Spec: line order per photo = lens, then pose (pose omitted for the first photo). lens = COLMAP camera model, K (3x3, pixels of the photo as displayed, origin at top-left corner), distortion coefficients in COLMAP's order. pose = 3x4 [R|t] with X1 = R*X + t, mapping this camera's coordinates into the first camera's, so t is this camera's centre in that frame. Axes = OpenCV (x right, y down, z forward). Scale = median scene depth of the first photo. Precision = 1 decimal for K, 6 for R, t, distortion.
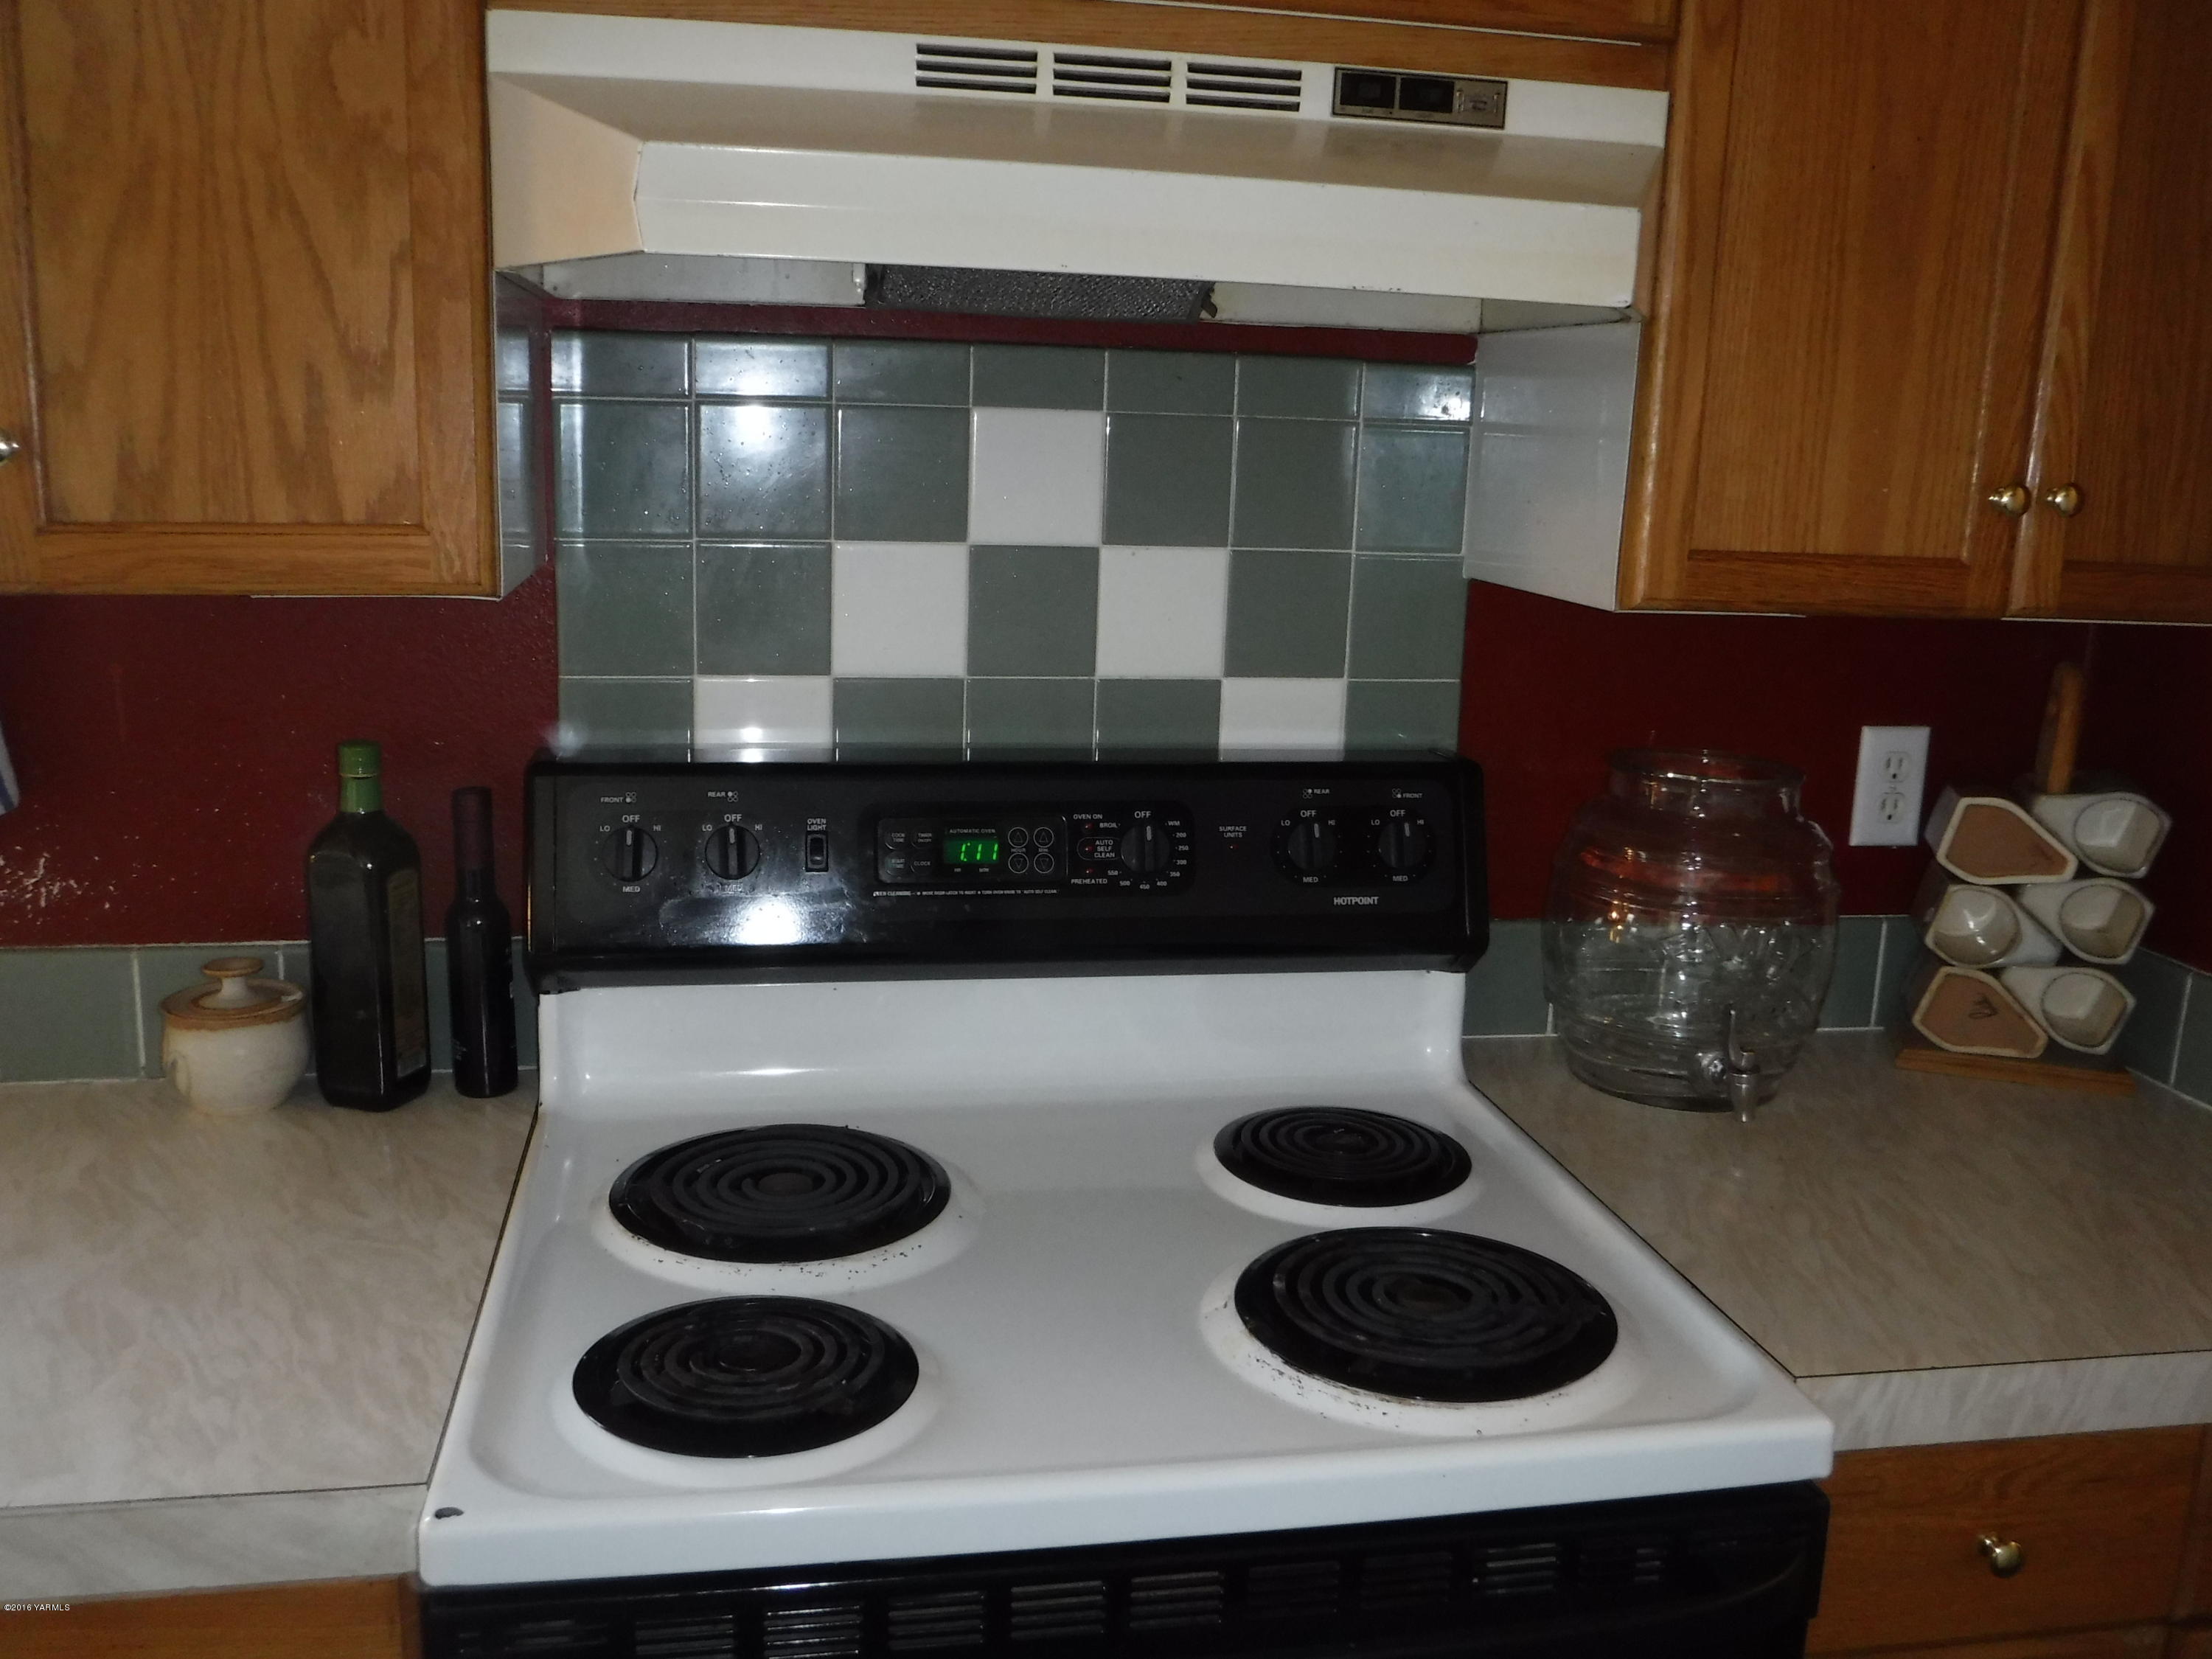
lens RADIAL K [[1868.5, 0, 1111.3], [0, 1868.5, 831.4], [0, 0, 1]] dist [-0.080446, 0.056397]
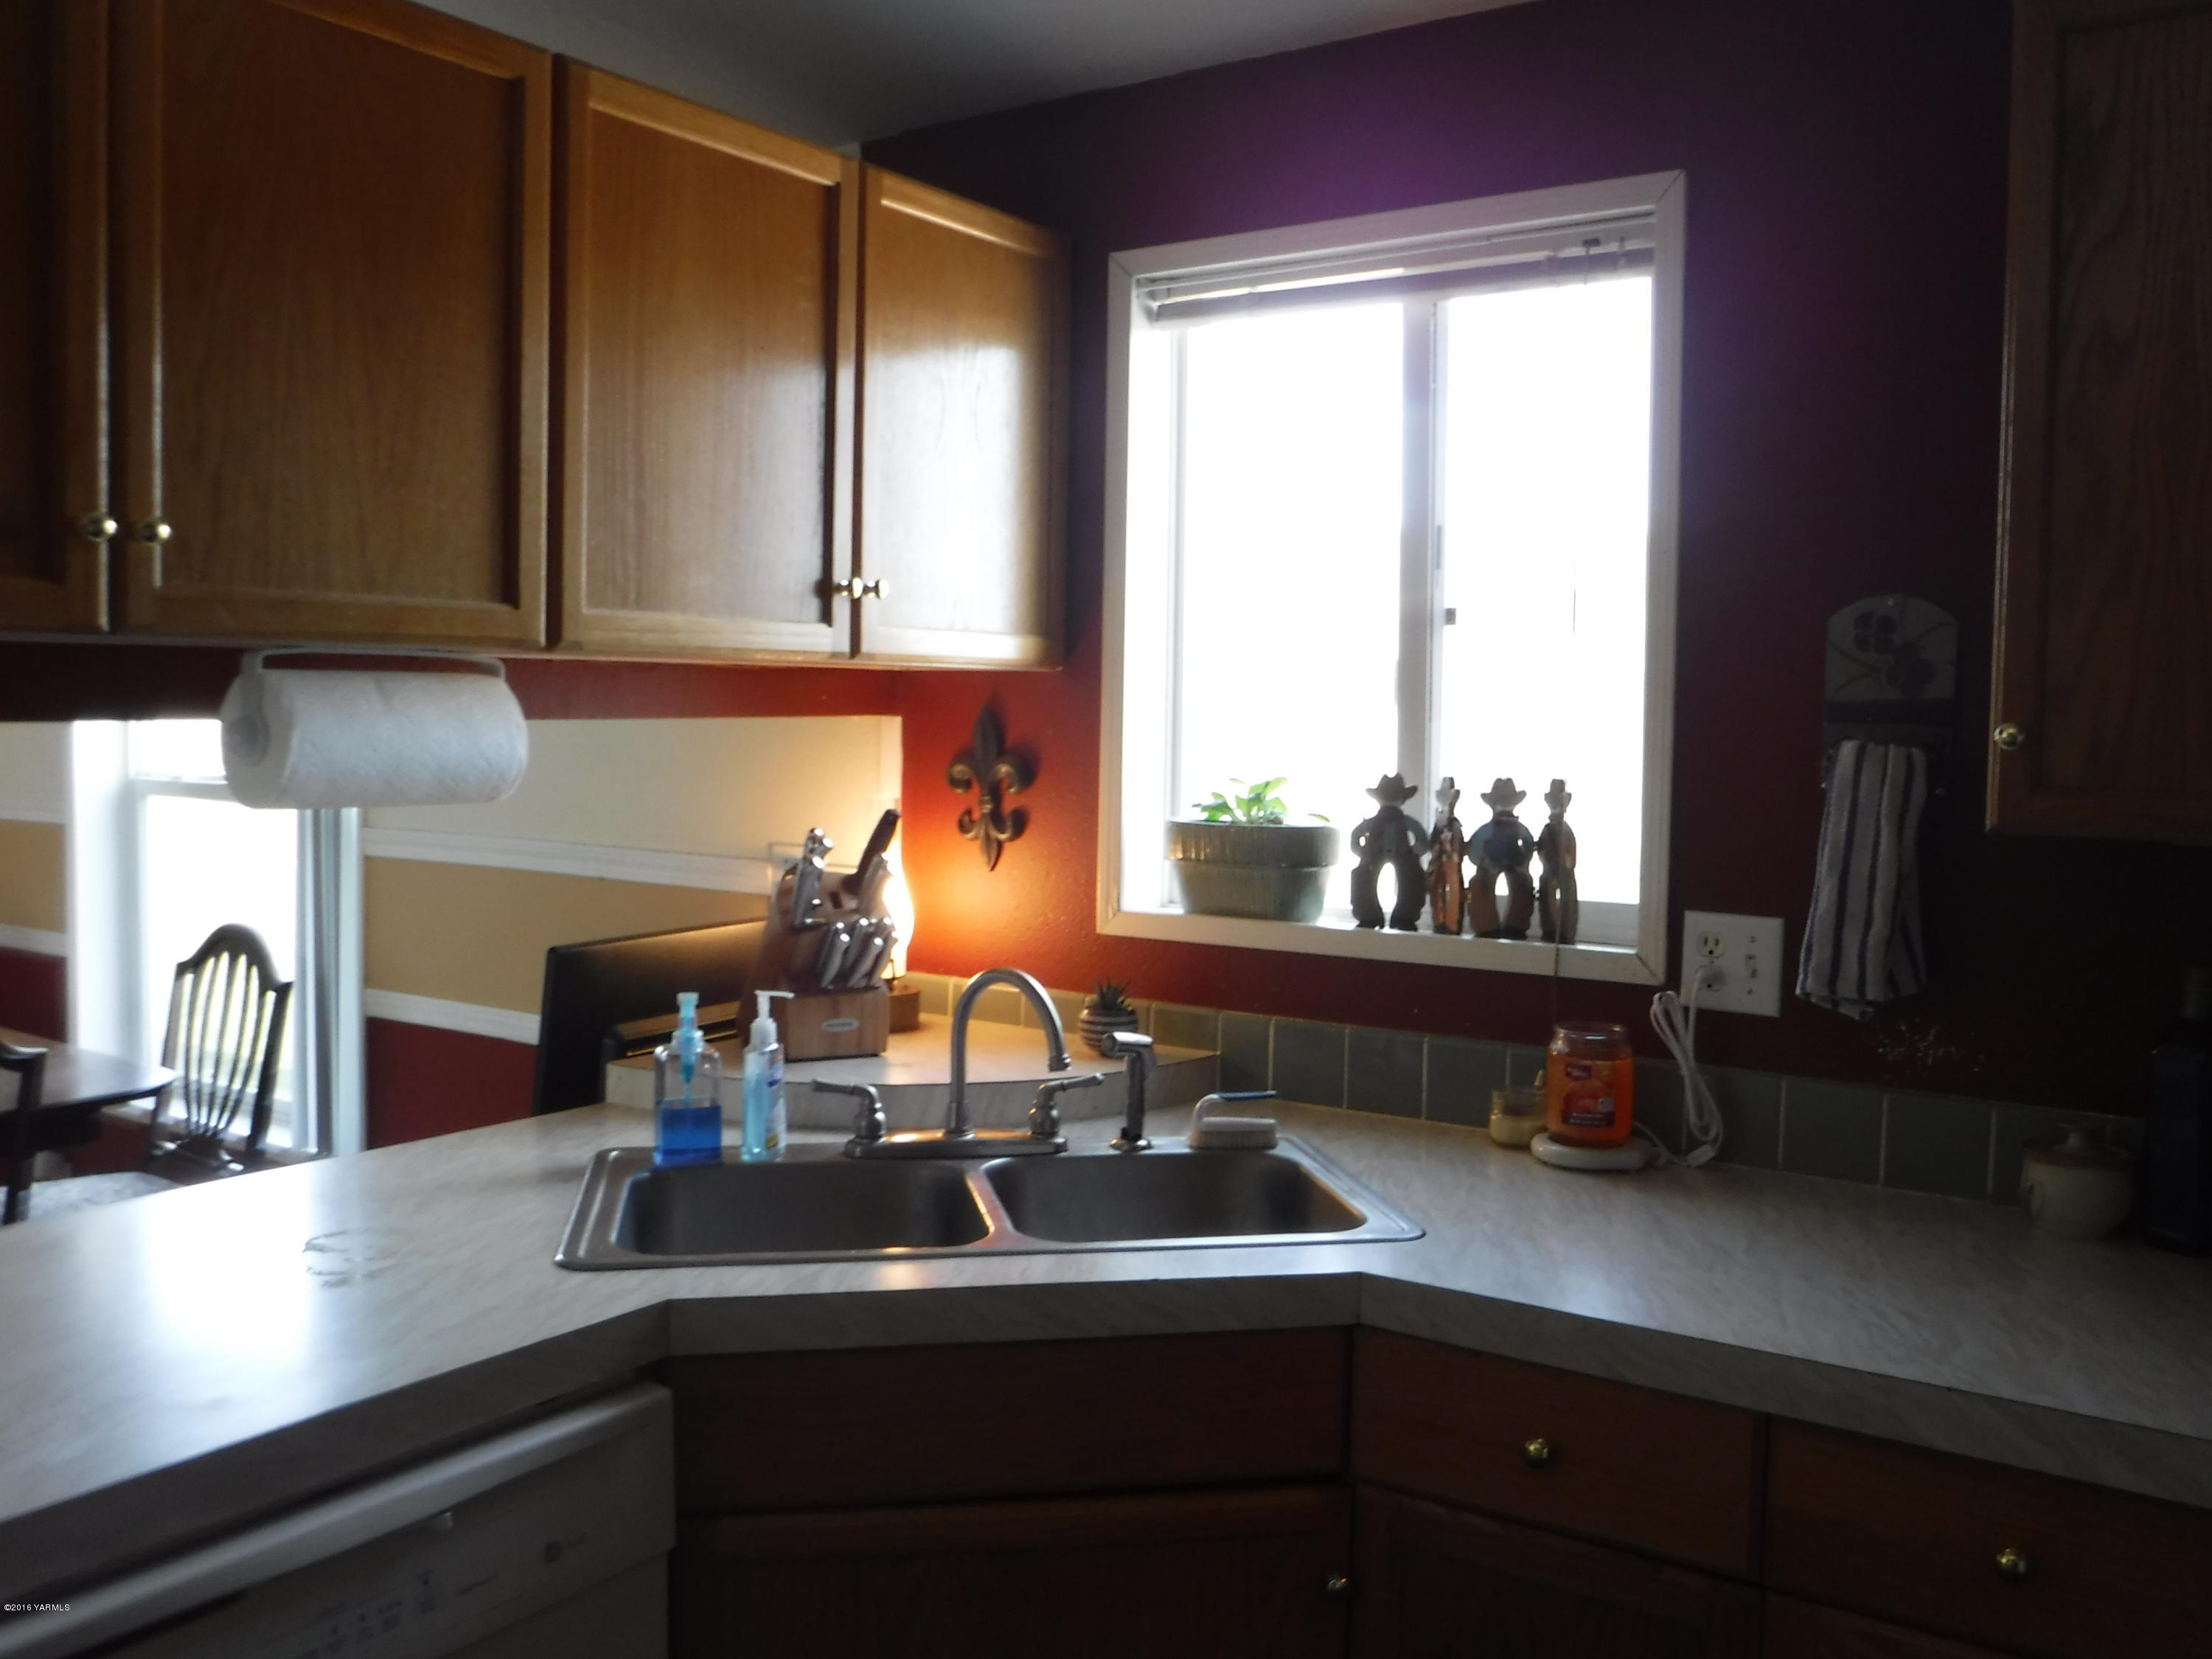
lens RADIAL K [[1868.5, 0, 1075.4], [0, 1868.5, 821.0], [0, 0, 1]] dist [-0.080446, 0.056397]
pose [[0.692142, 0.026022, -0.721292, -0.032815], [-0.144790, 0.984041, -0.103437, 0.099239], [0.707090, 0.176029, 0.684864, -0.448832]]
